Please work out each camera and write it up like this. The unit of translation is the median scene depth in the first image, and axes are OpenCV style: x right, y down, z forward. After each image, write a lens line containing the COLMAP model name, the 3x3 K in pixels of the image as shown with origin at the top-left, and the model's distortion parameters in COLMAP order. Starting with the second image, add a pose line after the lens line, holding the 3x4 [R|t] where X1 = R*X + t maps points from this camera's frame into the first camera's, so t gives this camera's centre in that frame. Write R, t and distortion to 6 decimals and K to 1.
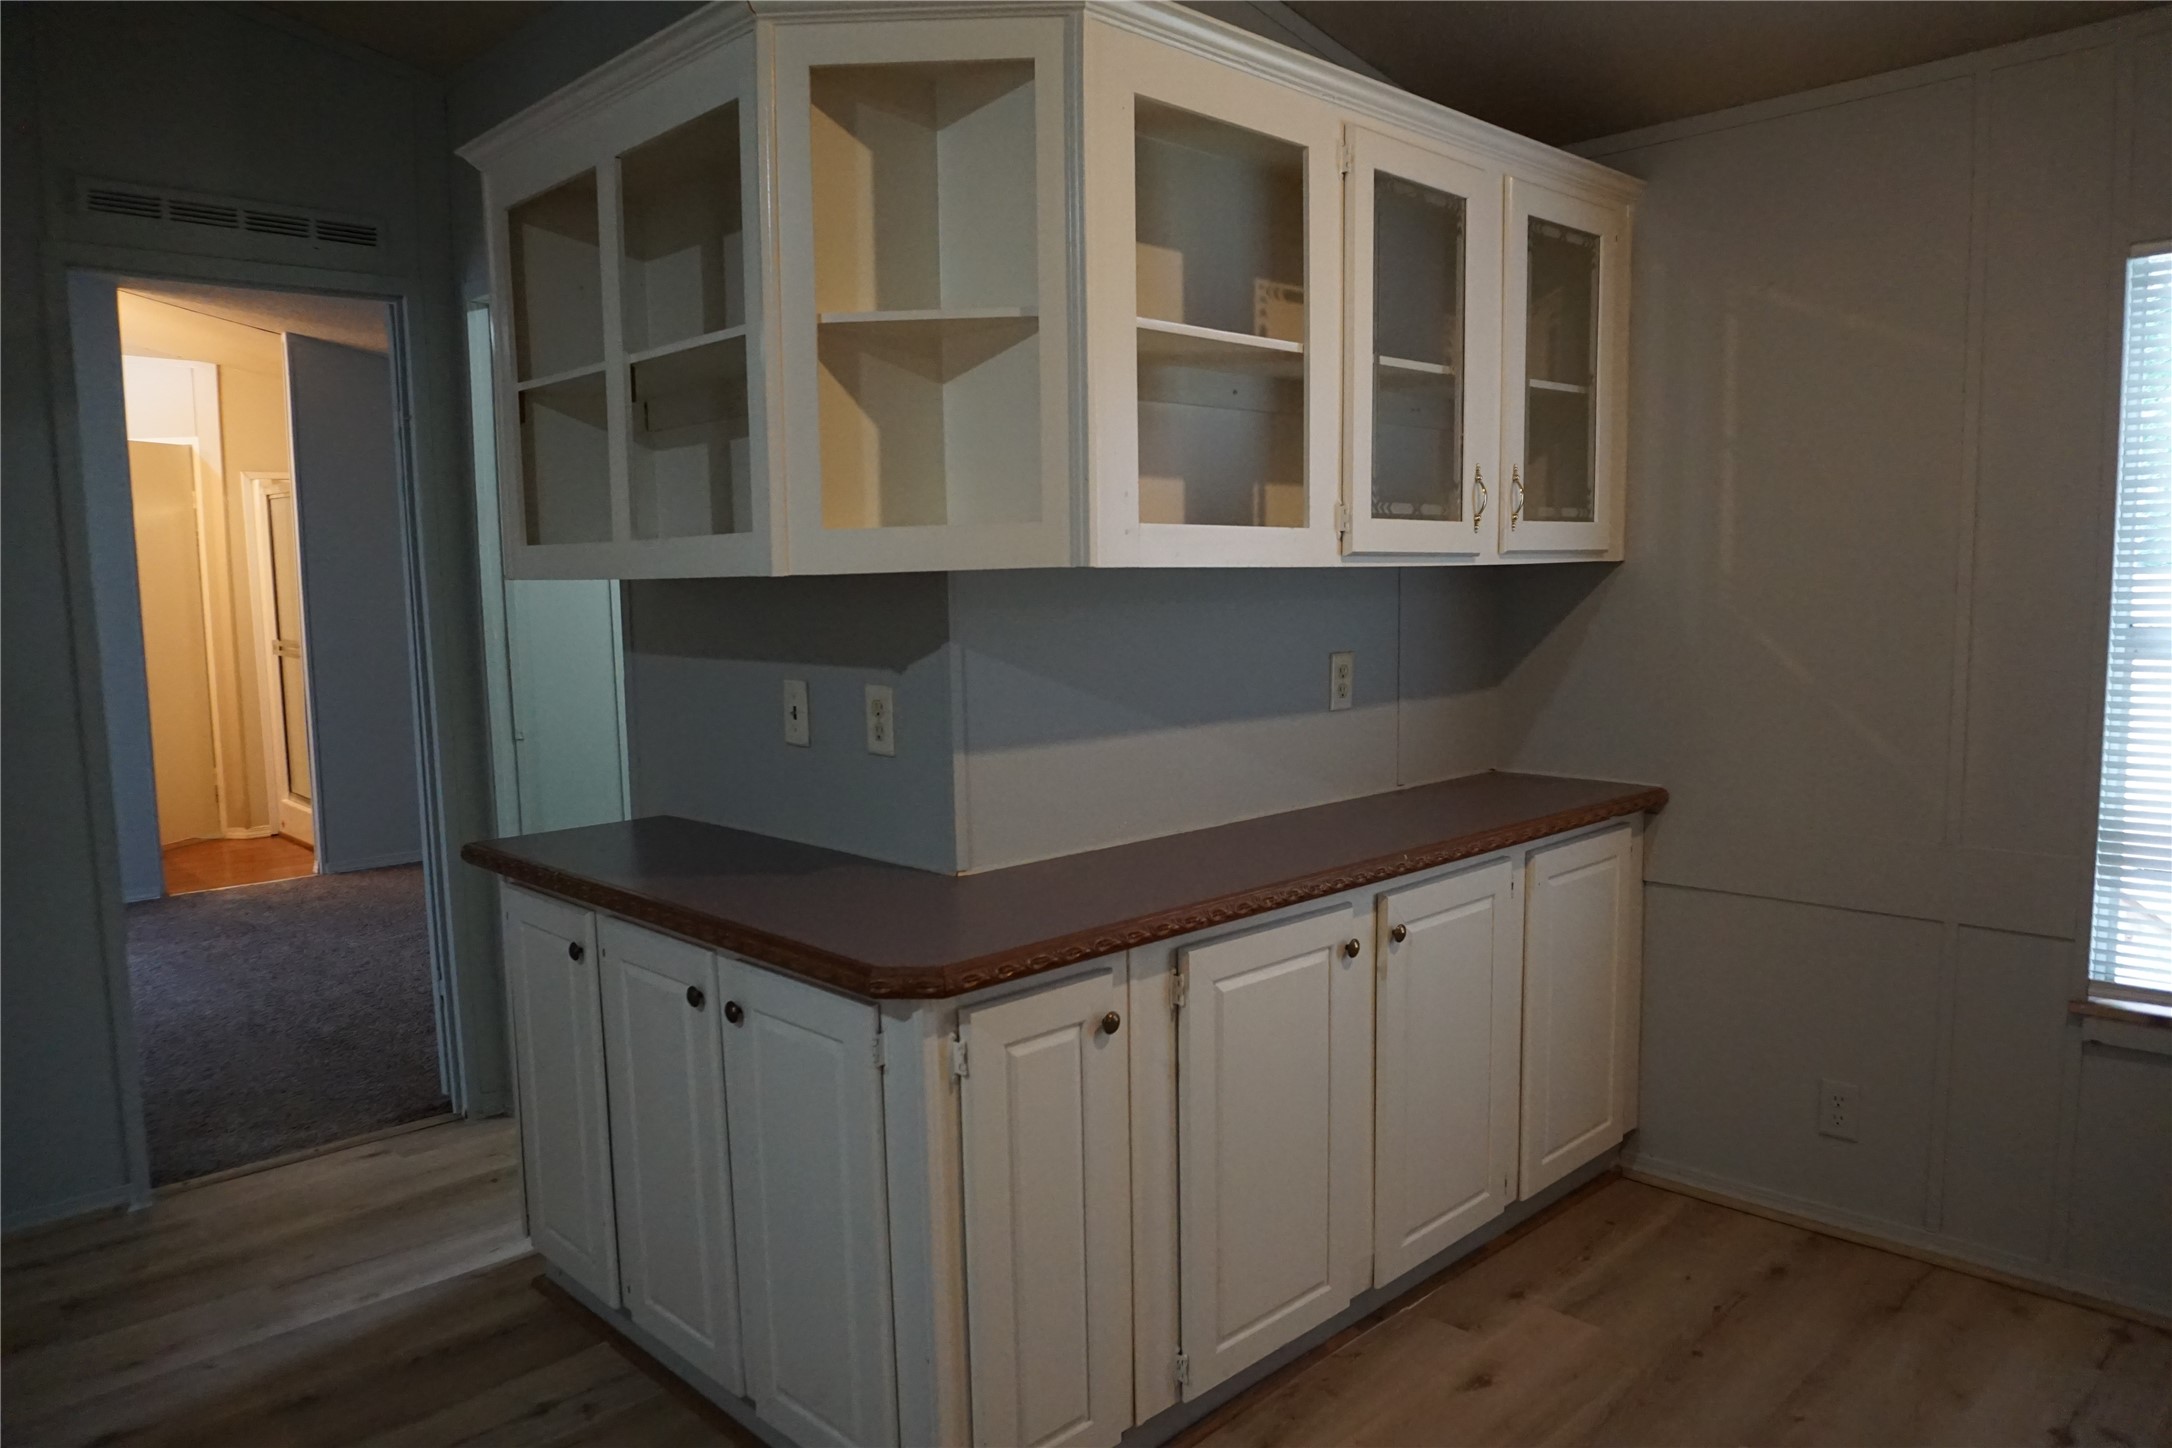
lens RADIAL K [[1472.4, 0, 1086.0], [0, 1472.4, 724.0], [0, 0, 1]] dist [-0.053548, 0.000033]
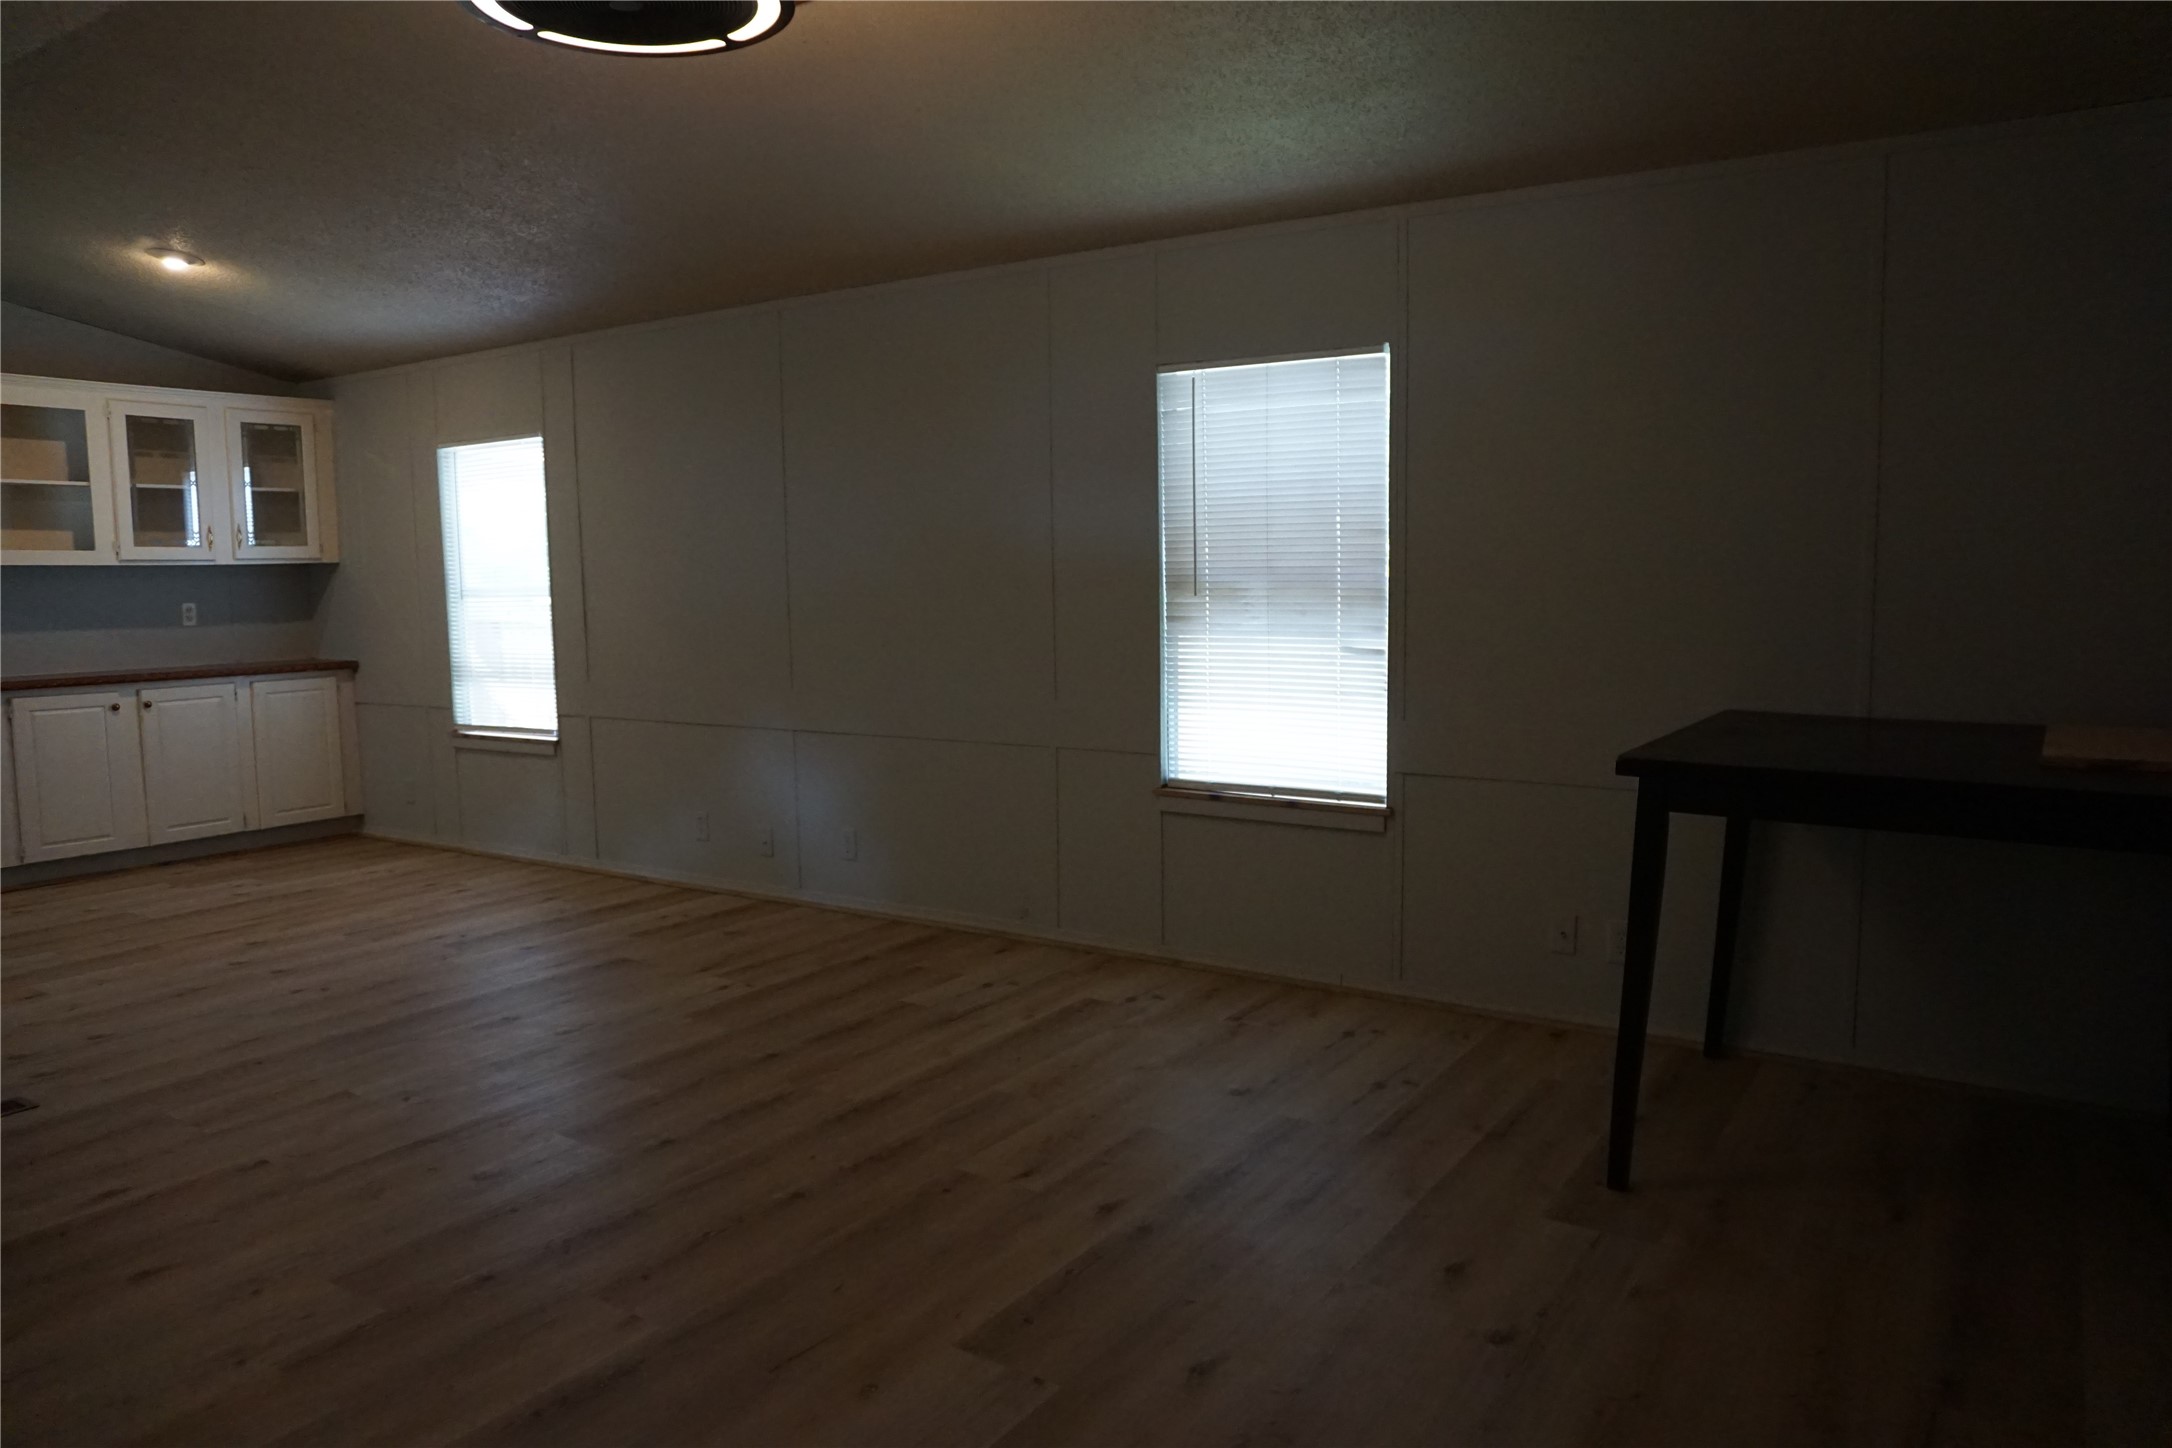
lens RADIAL K [[1464.3, 0, 1082.7], [0, 1464.3, 729.4], [0, 0, 1]] dist [-0.054711, 0.036171]
pose [[0.977878, -0.019473, 0.208266, 1.252533], [0.019377, 0.999809, 0.002505, 0.203749], [-0.208275, 0.001586, 0.978069, -1.787220]]
